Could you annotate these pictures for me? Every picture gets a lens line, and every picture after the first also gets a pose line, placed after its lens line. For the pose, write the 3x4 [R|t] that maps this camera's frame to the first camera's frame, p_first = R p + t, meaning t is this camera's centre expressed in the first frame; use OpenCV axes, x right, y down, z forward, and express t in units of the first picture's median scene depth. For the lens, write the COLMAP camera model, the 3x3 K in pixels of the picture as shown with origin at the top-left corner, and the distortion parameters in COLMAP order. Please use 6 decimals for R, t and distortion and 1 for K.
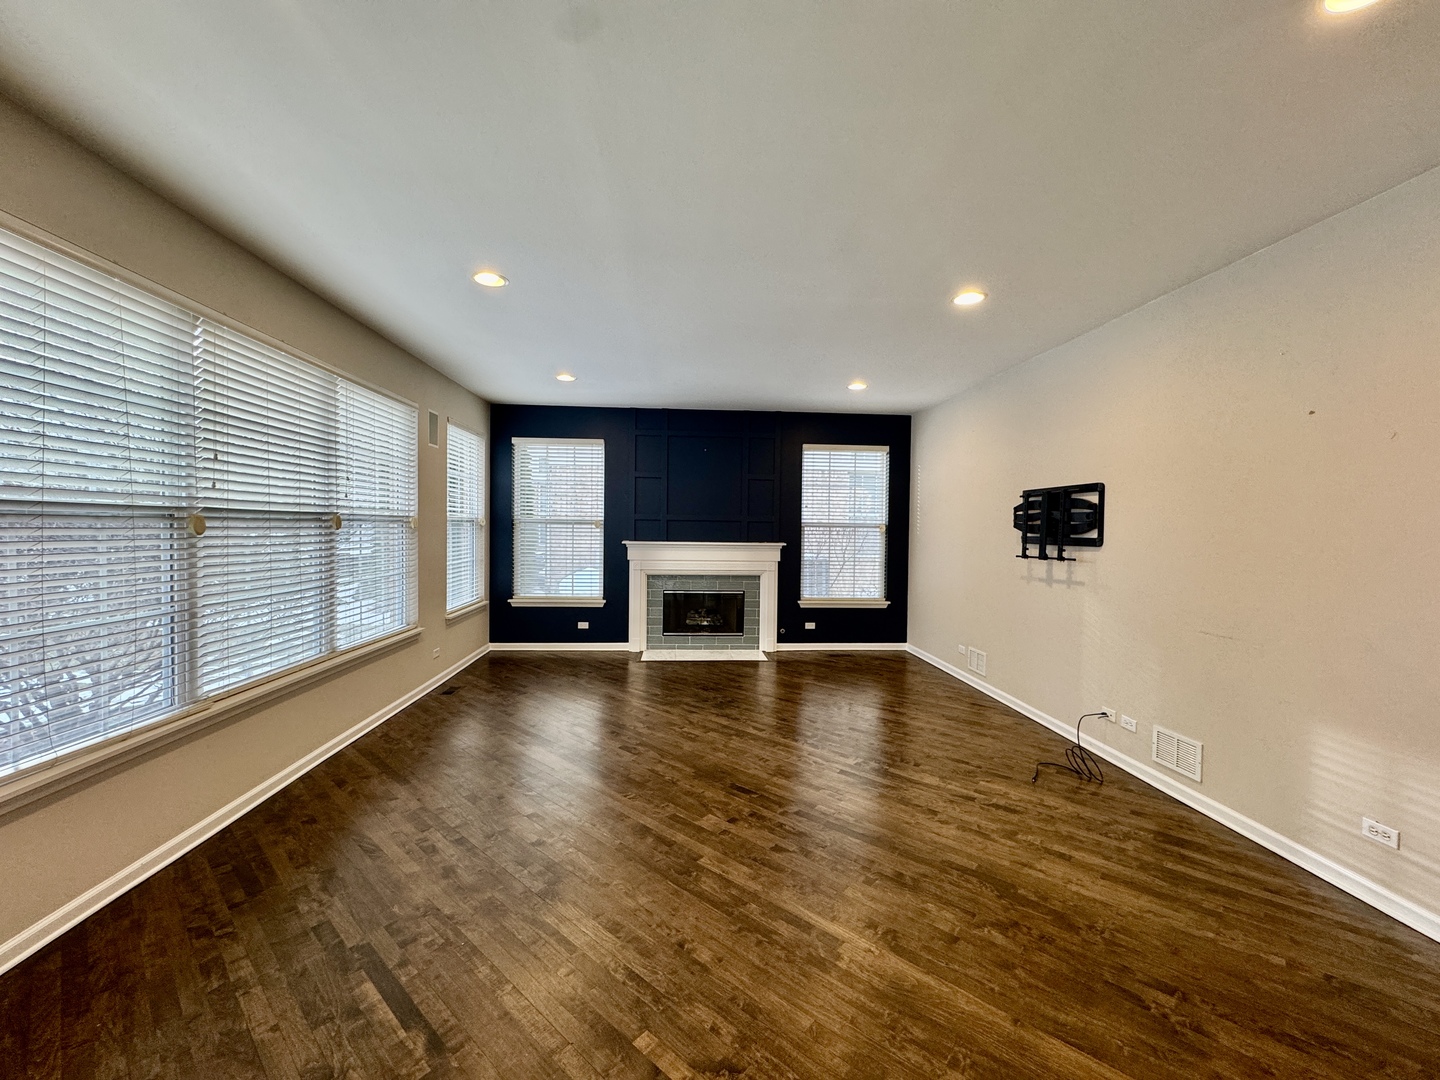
lens RADIAL K [[572.5, 0, 718.1], [0, 572.5, 540.4], [0, 0, 1]] dist [-0.003043, -0.000021]
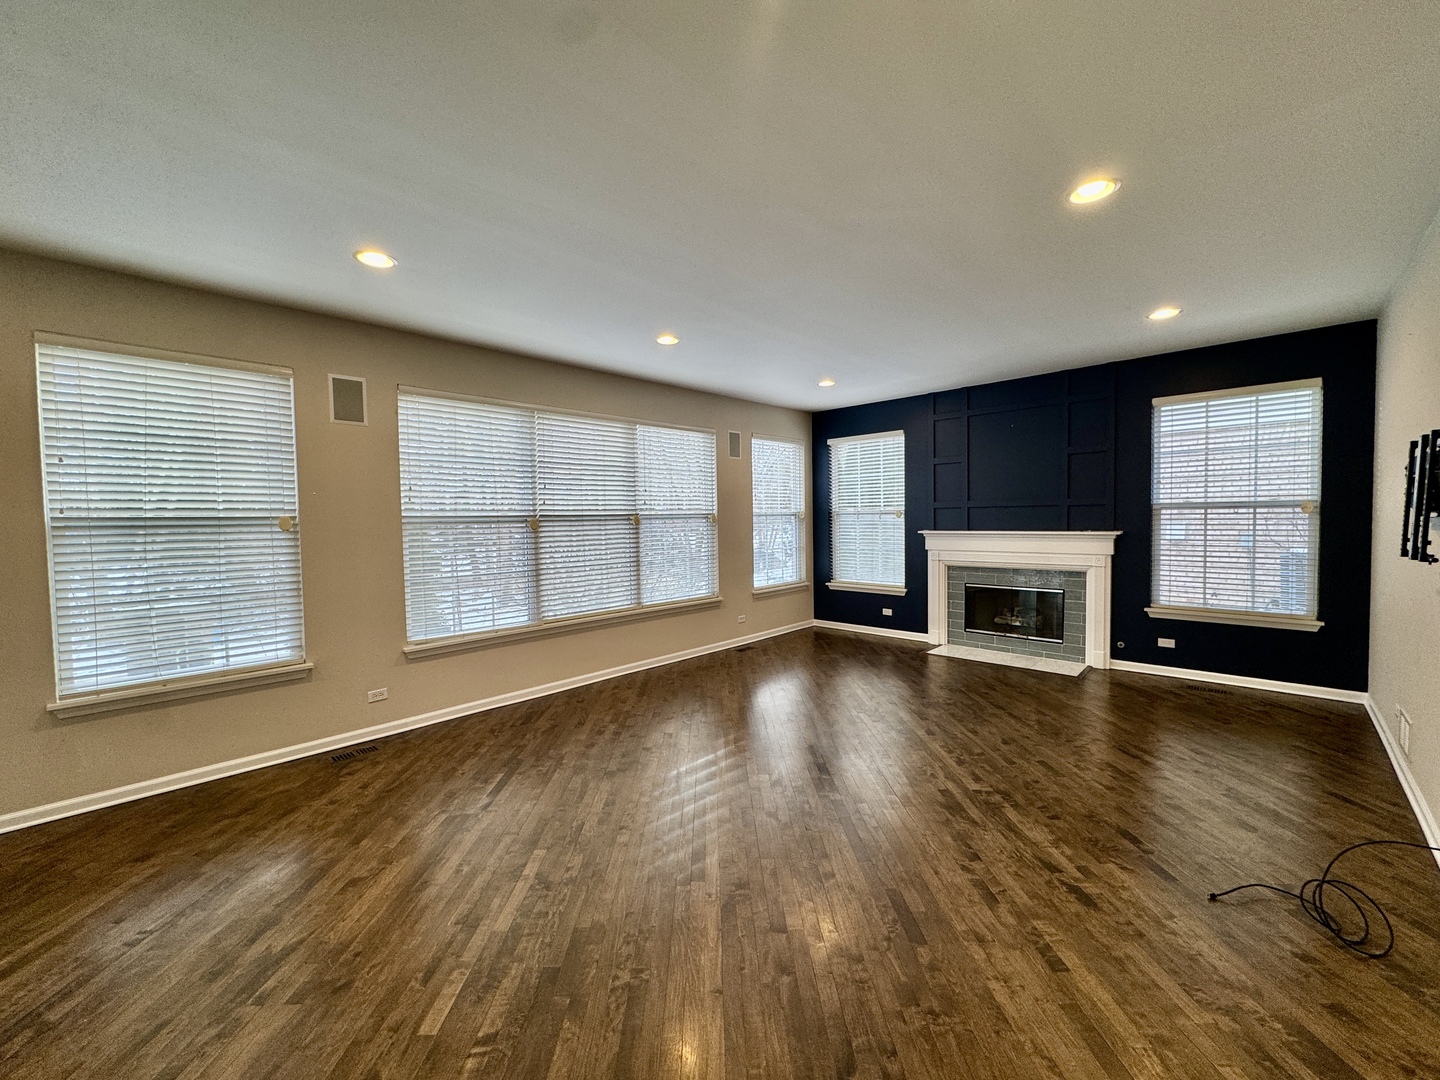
lens RADIAL K [[572.5, 0, 718.1], [0, 572.5, 540.4], [0, 0, 1]] dist [-0.003043, -0.000021]
pose [[0.667999, 0.004443, -0.744149, 0.332459], [0.009147, 0.999858, 0.014180, 0.001003], [0.744106, -0.016279, 0.667863, 0.081184]]
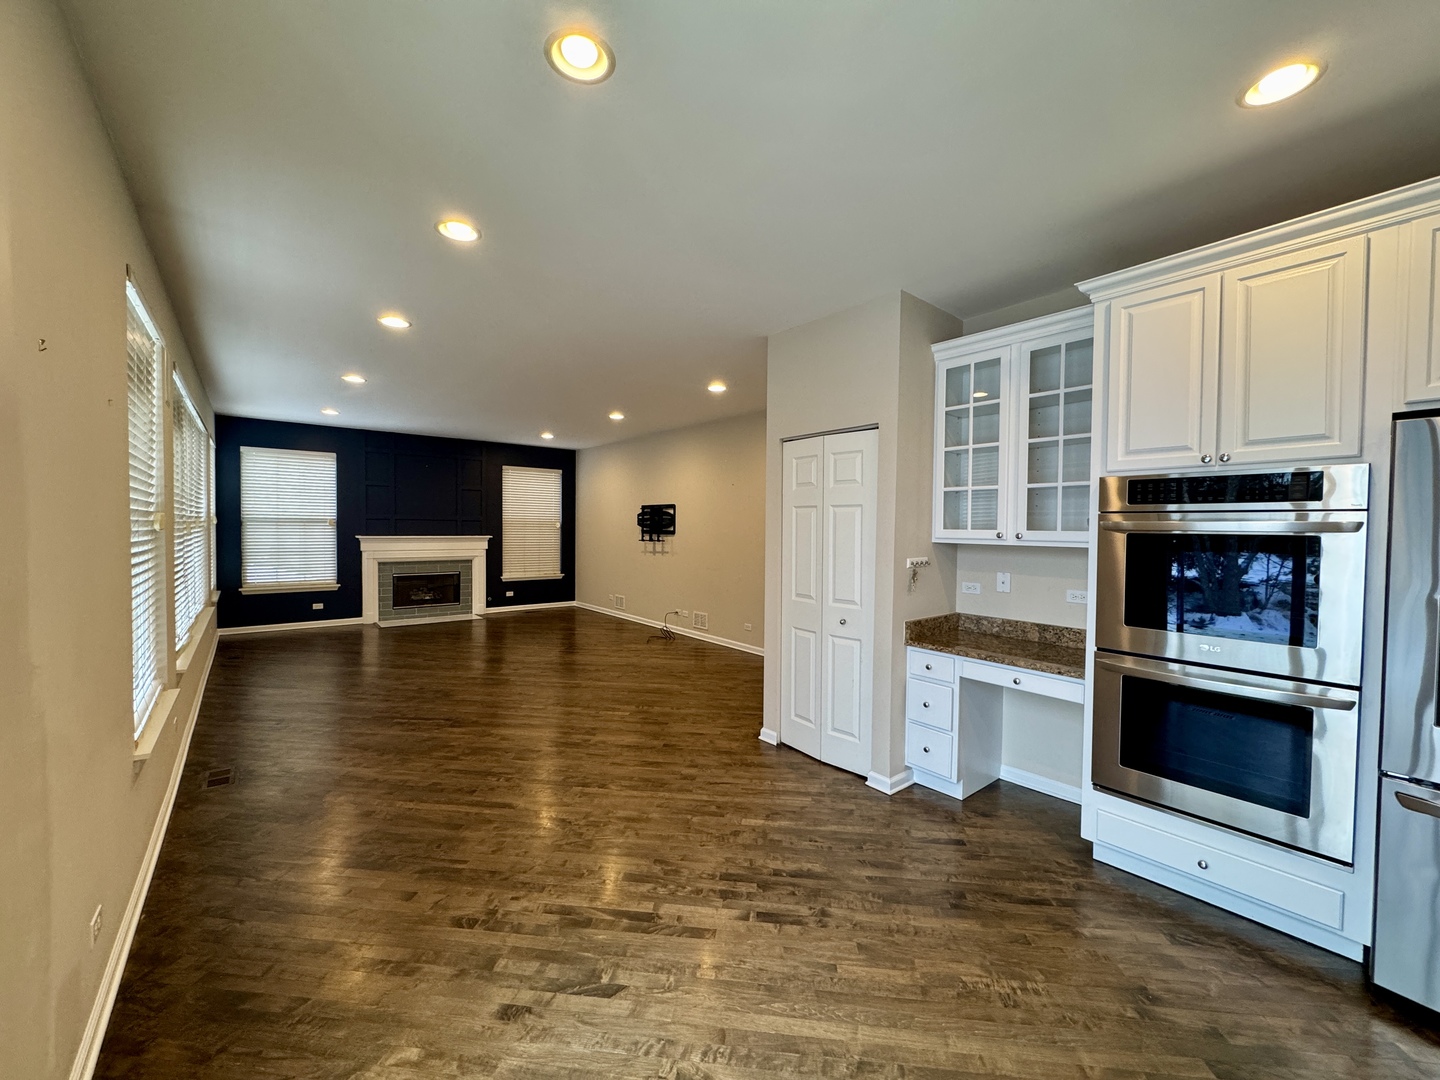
lens RADIAL K [[572.5, 0, 718.1], [0, 572.5, 540.4], [0, 0, 1]] dist [-0.003043, -0.000021]
pose [[0.816417, -0.017992, 0.577183, -0.240721], [0.012101, 0.999828, 0.014050, 0.002912], [-0.577336, -0.004486, 0.816494, -0.469159]]
